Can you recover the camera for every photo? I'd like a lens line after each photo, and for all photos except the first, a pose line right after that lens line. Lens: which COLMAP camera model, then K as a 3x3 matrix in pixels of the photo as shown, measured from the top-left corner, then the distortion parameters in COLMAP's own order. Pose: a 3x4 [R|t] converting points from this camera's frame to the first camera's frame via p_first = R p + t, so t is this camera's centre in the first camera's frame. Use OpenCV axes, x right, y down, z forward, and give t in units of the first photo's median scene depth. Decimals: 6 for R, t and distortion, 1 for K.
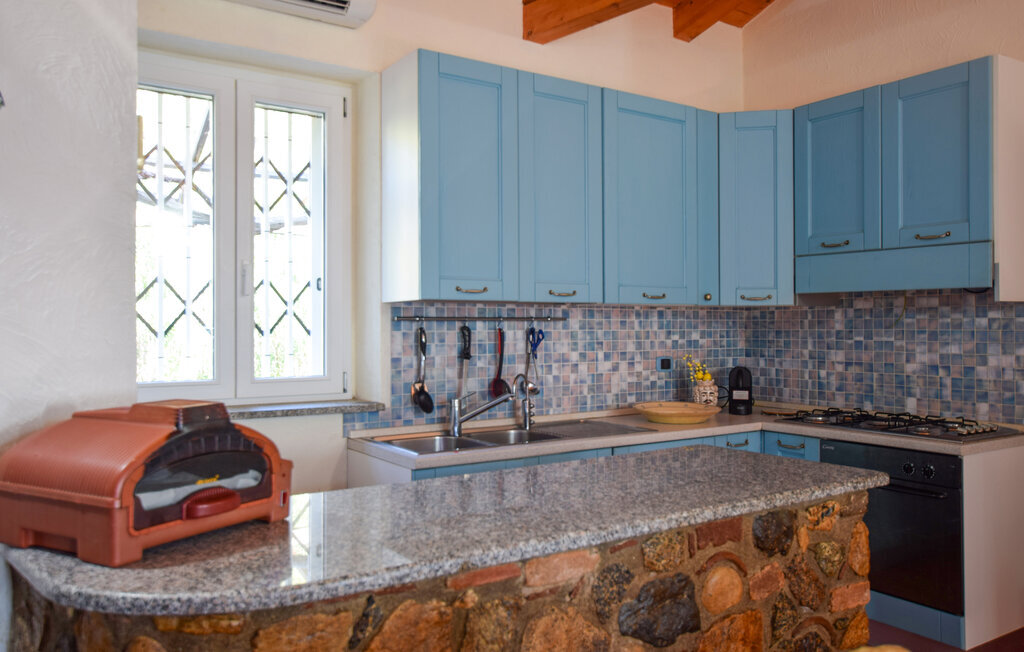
lens RADIAL K [[799.0, 0, 512.0], [0, 799.0, 326.0], [0, 0, 1]] dist [-0.001303, 0.002058]
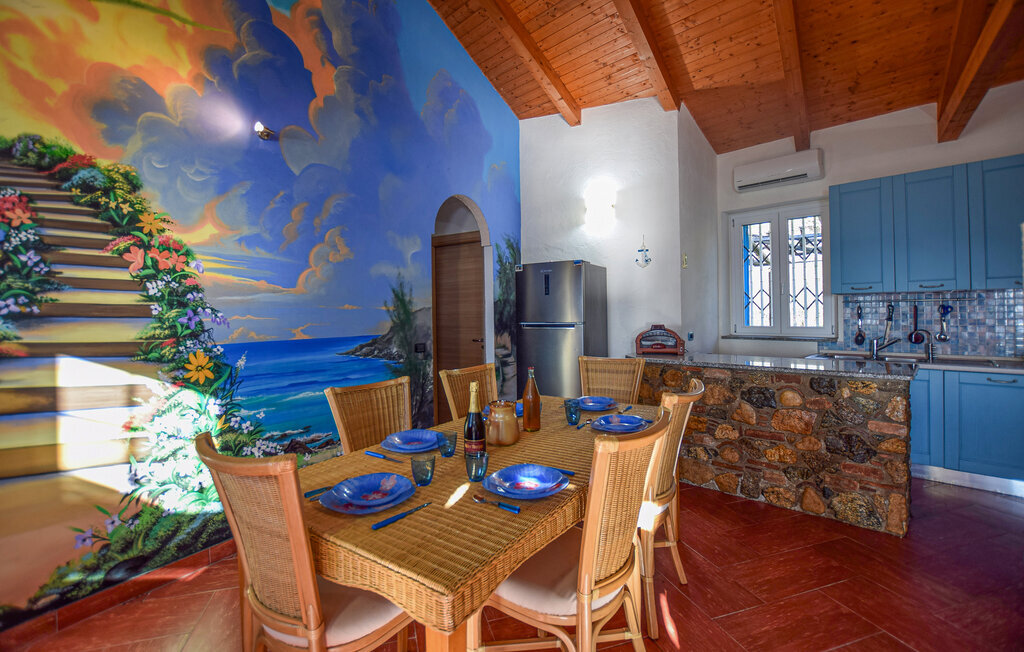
lens RADIAL K [[460.1, 0, 501.5], [0, 460.1, 312.4], [0, 0, 1]] dist [-0.031053, 0.000768]
pose [[0.165135, 0.001365, -0.986270, 0.861753], [0.017030, 0.999846, 0.004236, -0.001140], [0.986124, -0.017495, 0.165086, -0.140690]]
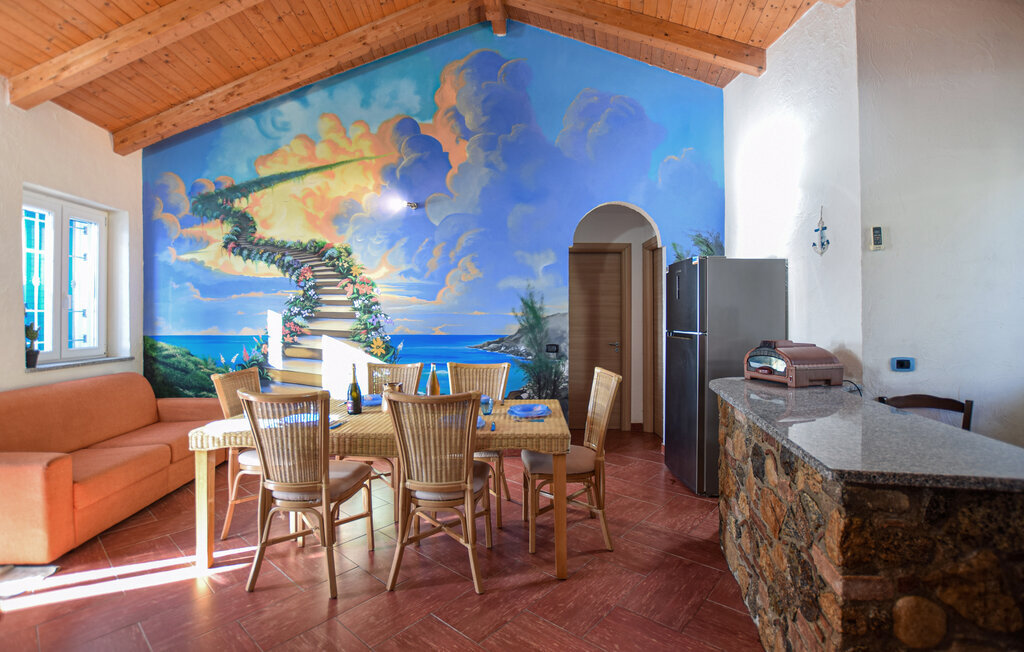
lens RADIAL K [[460.1, 0, 501.5], [0, 460.1, 312.4], [0, 0, 1]] dist [-0.031053, 0.000768]
pose [[-0.763268, -0.000480, -0.646082, 0.663709], [0.007100, 0.999933, -0.009130, -0.003160], [0.646043, -0.011556, -0.763214, 0.700633]]
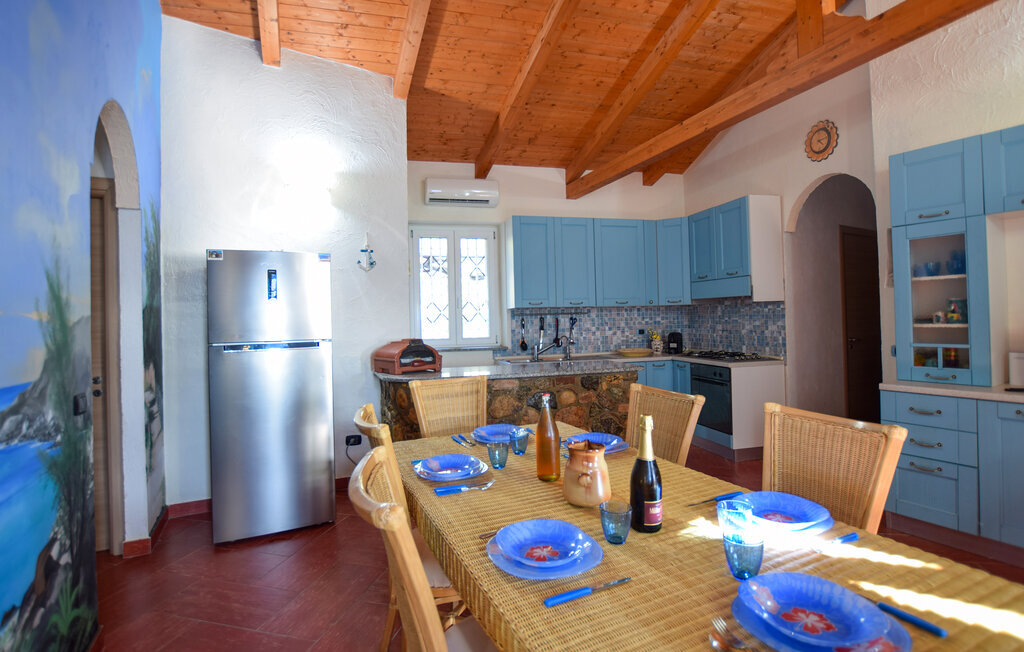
lens RADIAL K [[491.3, 0, 516.5], [0, 491.3, 314.1], [0, 0, 1]] dist [-0.028010, 0.000162]
pose [[0.940301, -0.023314, -0.339544, 0.383927], [0.022021, 0.999728, -0.007661, 0.000702], [0.339630, -0.000273, 0.940559, -0.478047]]
